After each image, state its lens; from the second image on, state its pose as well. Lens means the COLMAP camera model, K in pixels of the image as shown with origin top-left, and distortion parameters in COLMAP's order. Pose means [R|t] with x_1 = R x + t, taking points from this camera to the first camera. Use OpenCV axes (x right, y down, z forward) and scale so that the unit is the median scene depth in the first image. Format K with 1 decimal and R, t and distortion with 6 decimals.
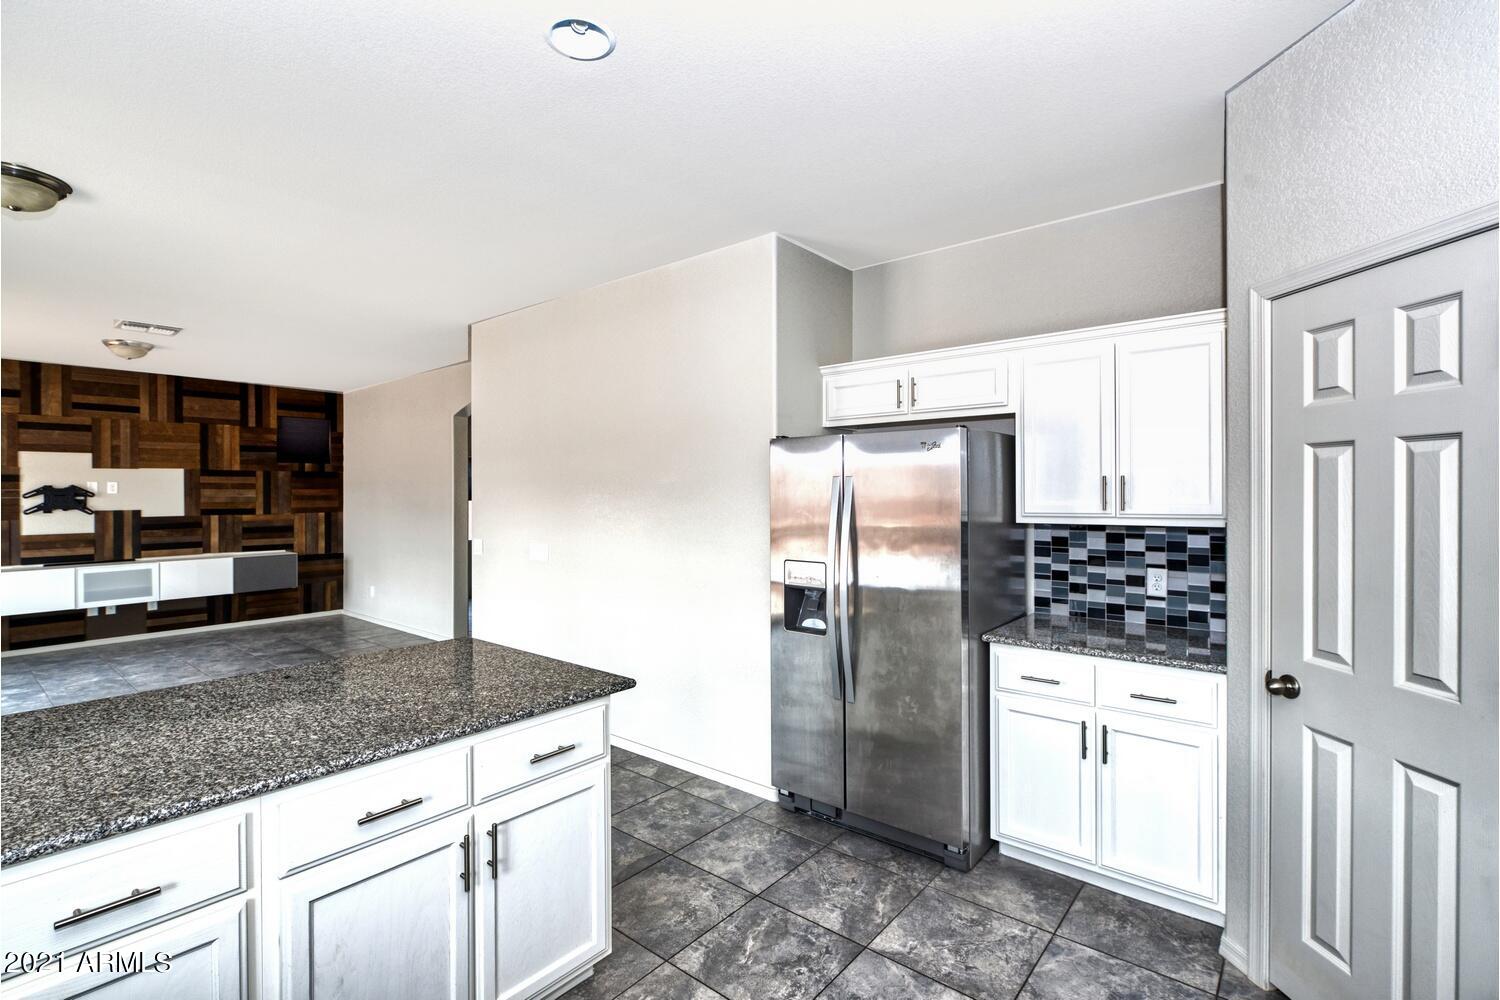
lens RADIAL K [[685.2, 0, 742.8], [0, 685.2, 495.7], [0, 0, 1]] dist [-0.002821, -0.000370]
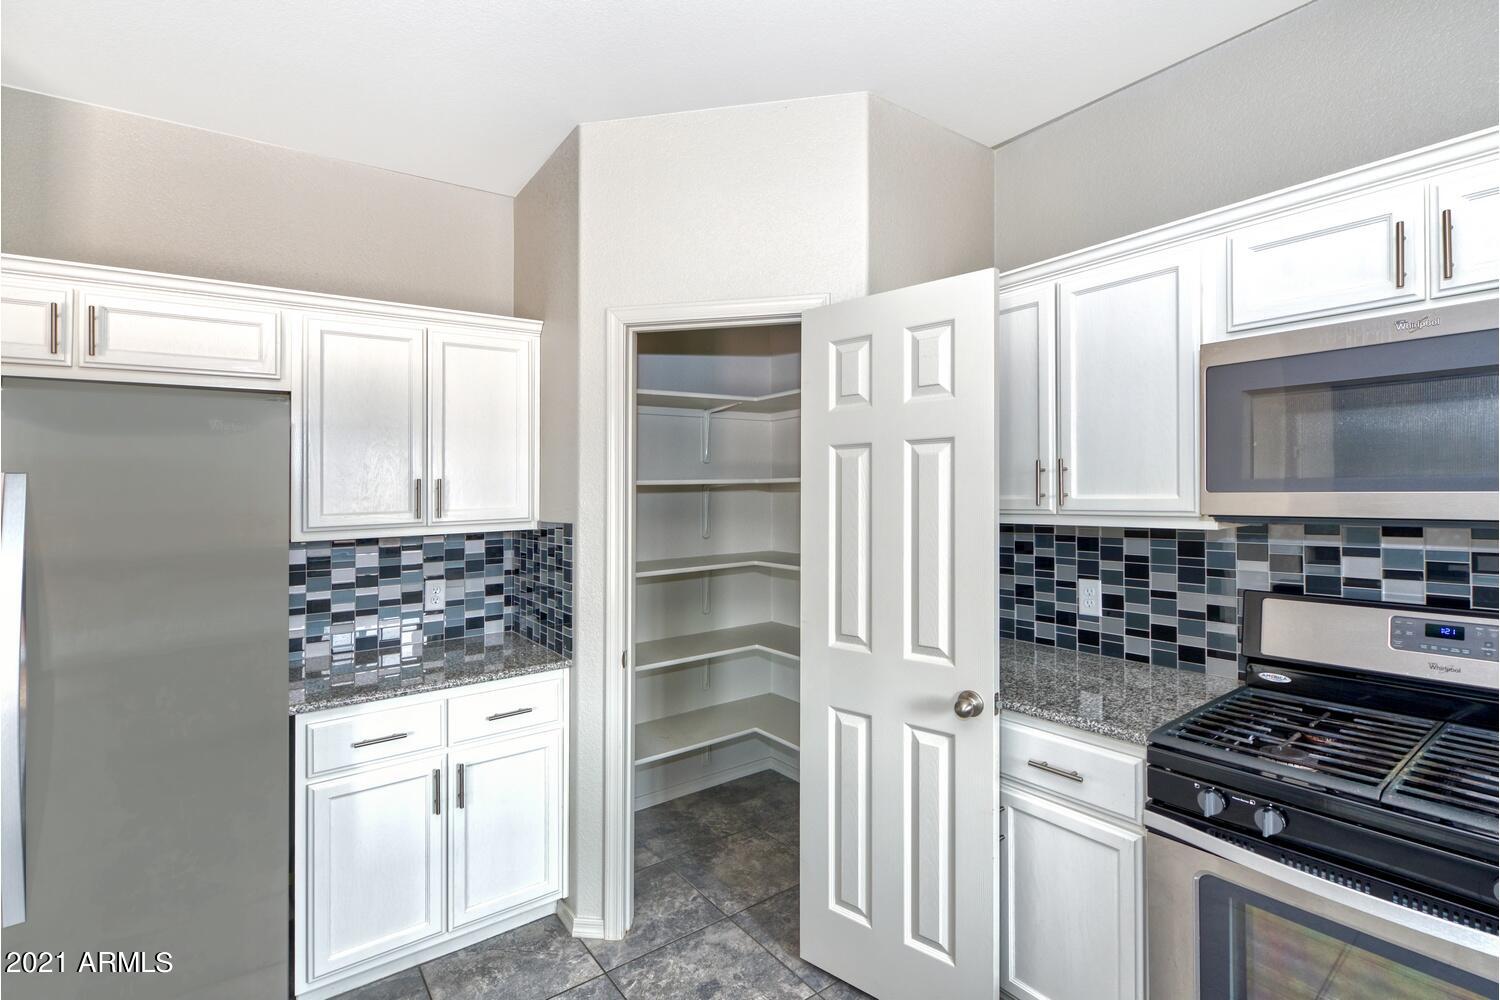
lens RADIAL K [[685.2, 0, 743.8], [0, 685.2, 491.0], [0, 0, 1]] dist [-0.002821, -0.000370]
pose [[0.254331, 0.004468, 0.967107, -0.192374], [0.028447, 0.999522, -0.012099, 0.008586], [-0.966699, 0.030588, 0.254083, 0.360415]]
